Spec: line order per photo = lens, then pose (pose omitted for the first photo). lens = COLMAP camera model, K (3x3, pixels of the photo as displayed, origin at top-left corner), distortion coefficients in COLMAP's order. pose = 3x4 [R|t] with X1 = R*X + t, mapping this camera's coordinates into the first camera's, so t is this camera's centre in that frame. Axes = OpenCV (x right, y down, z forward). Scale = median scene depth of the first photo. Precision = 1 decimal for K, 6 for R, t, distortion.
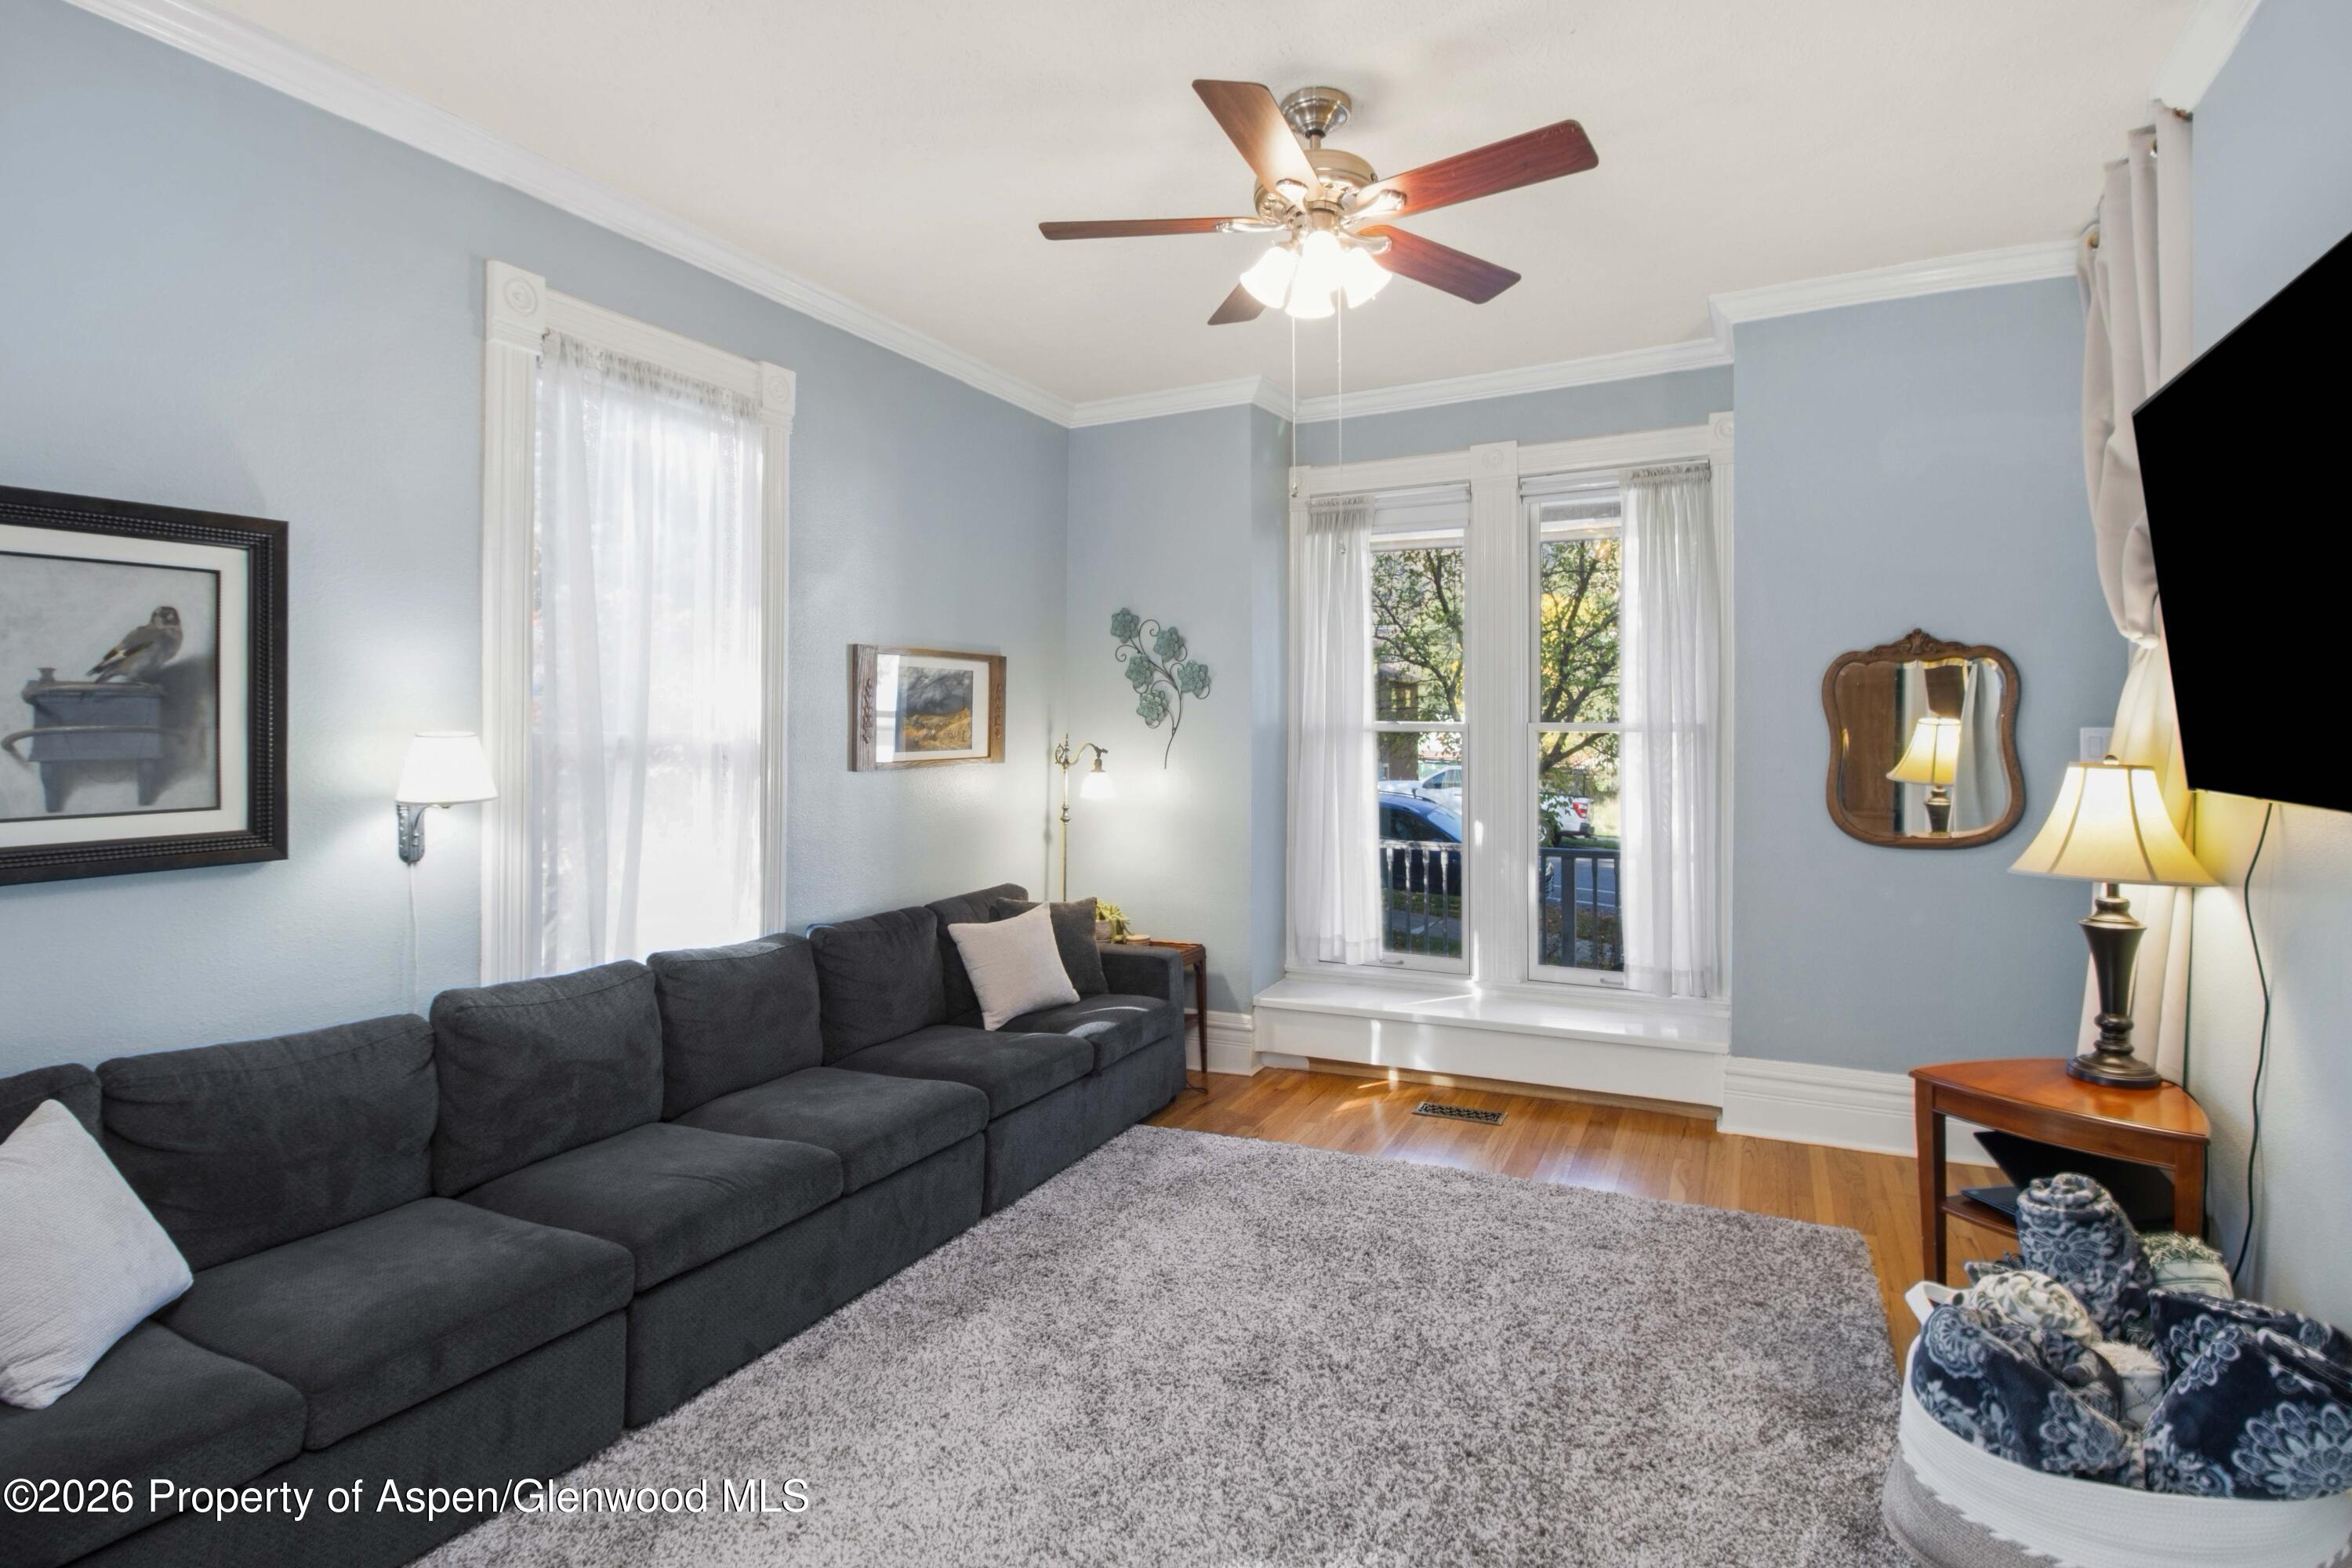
lens RADIAL K [[1145.3, 0, 1176.6], [0, 1145.3, 732.0], [0, 0, 1]] dist [0.003484, 0.000016]
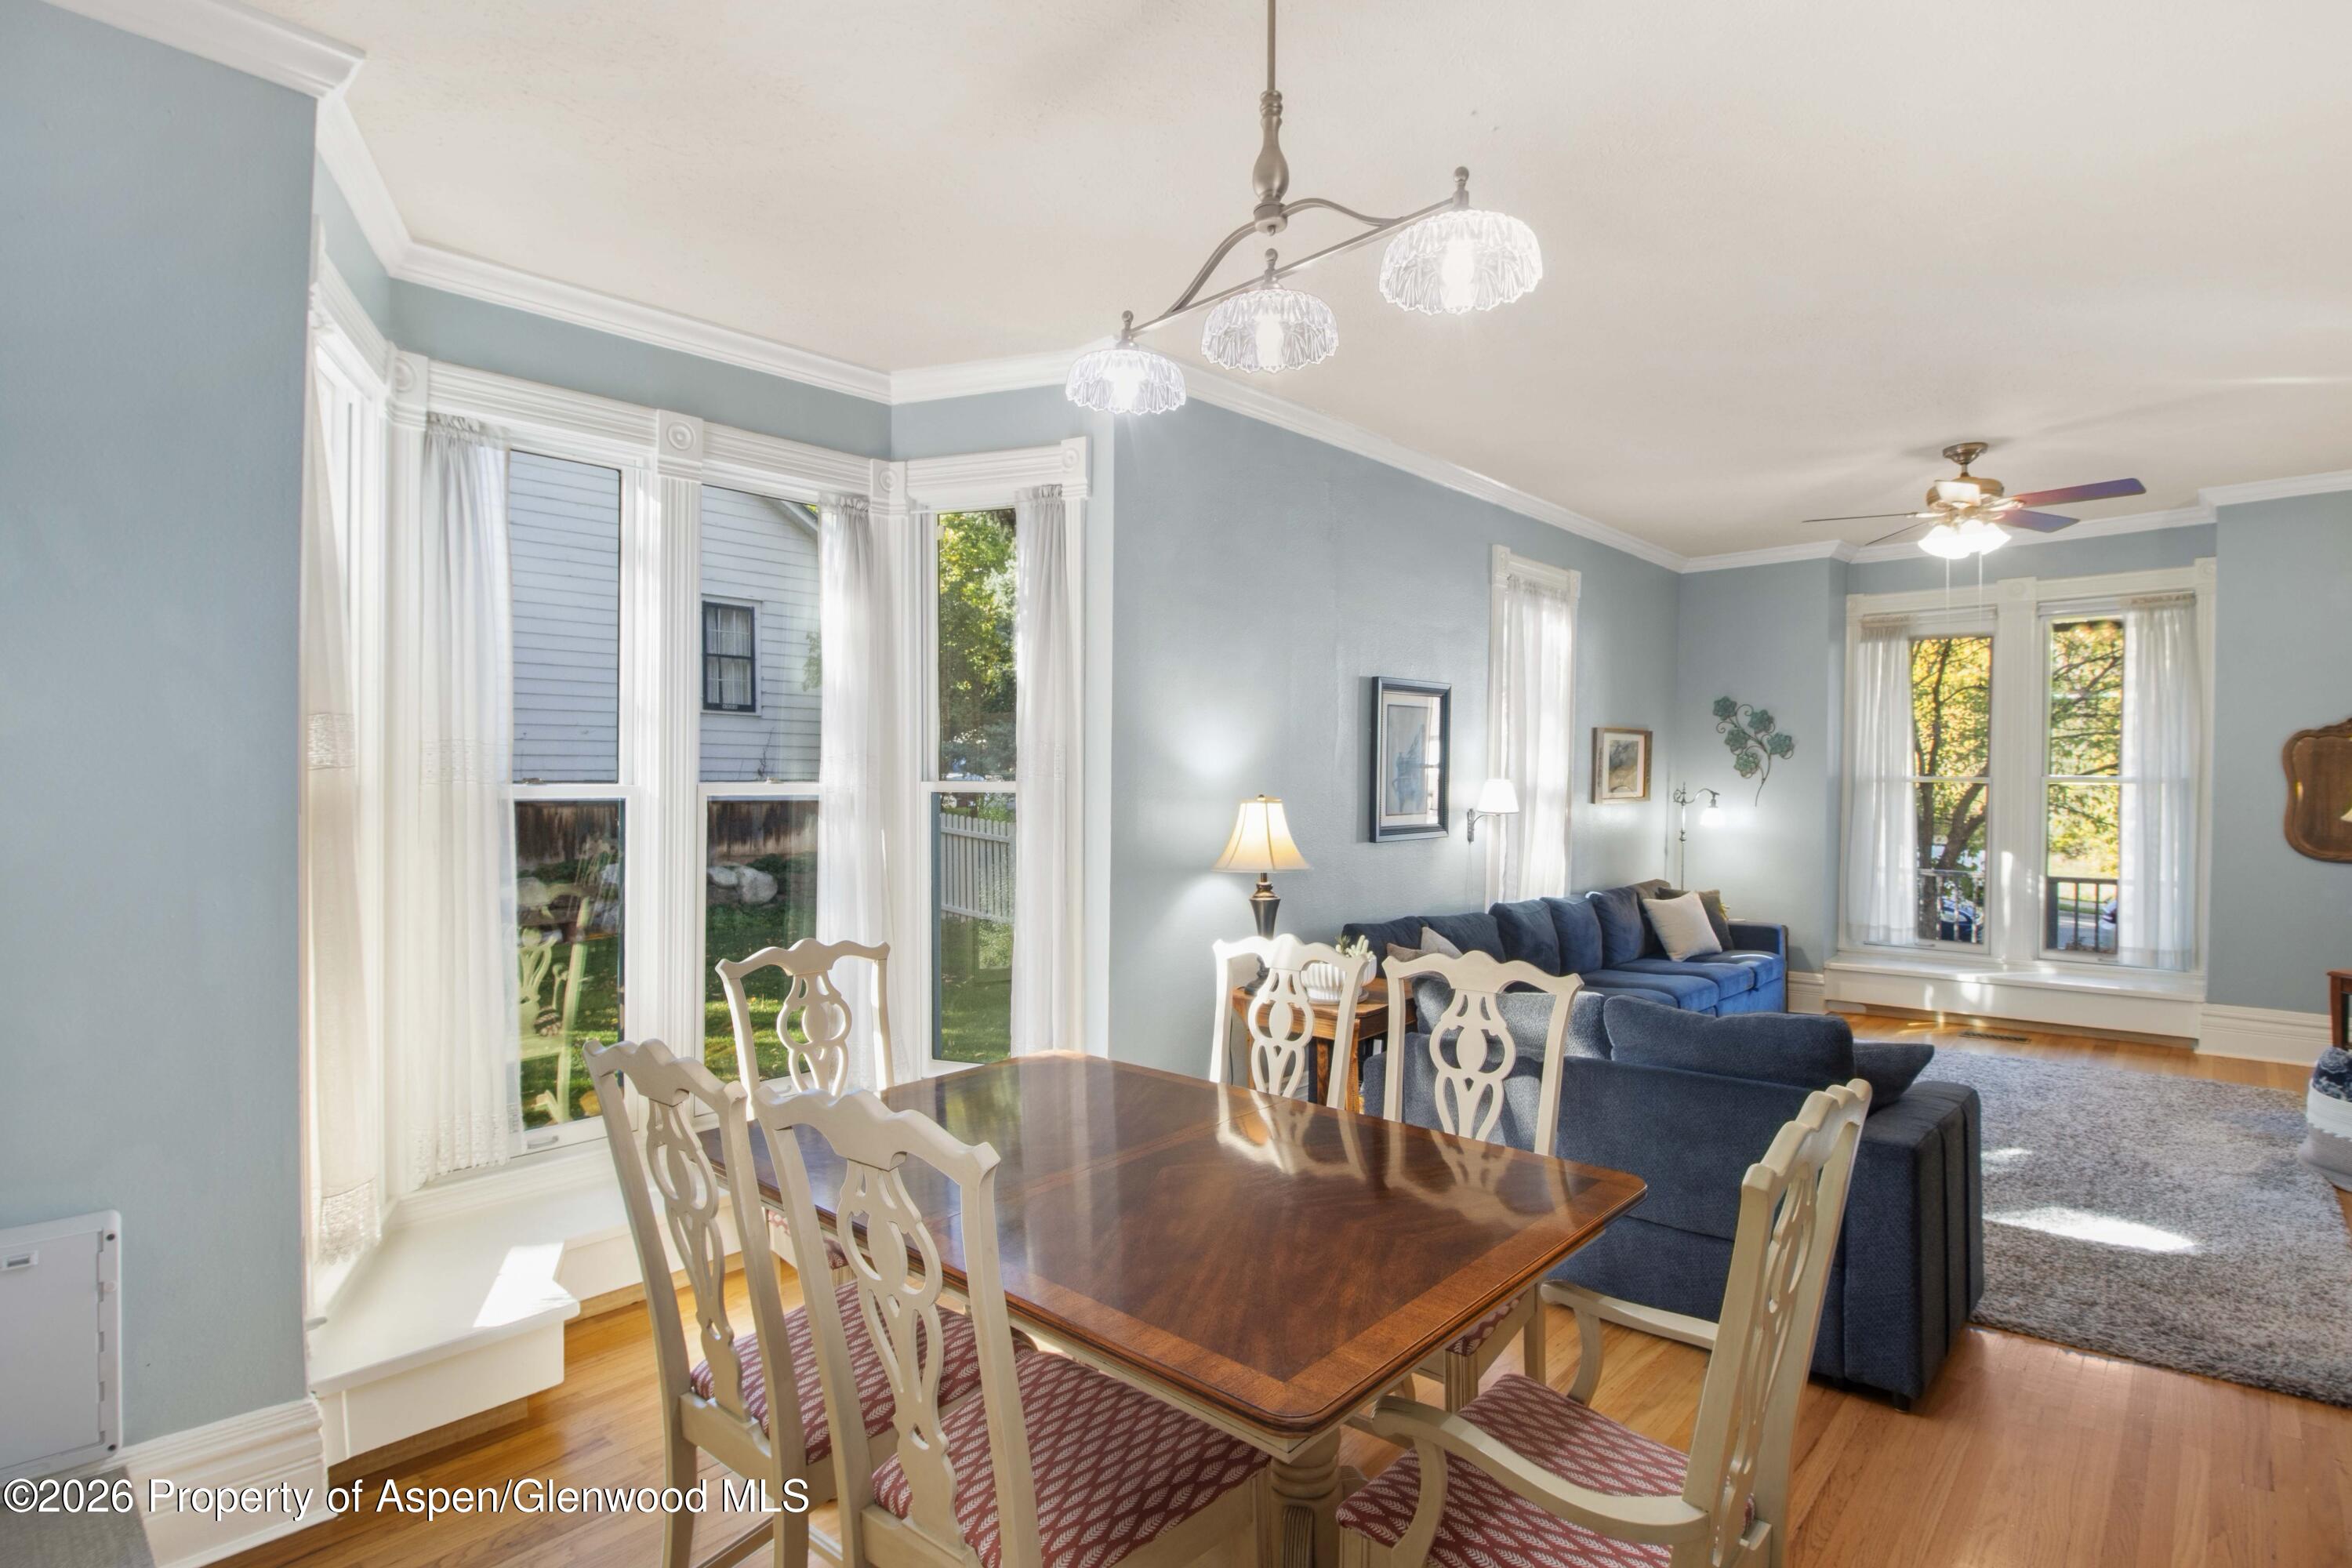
lens RADIAL K [[1166.1, 0, 1175.9], [0, 1166.1, 796.9], [0, 0, 1]] dist [-0.021858, -0.000472]
pose [[0.963546, 0.009715, -0.267365, -0.361815], [-0.005763, 0.999862, 0.015562, 0.001284], [0.267479, -0.013454, 0.963470, -0.690337]]
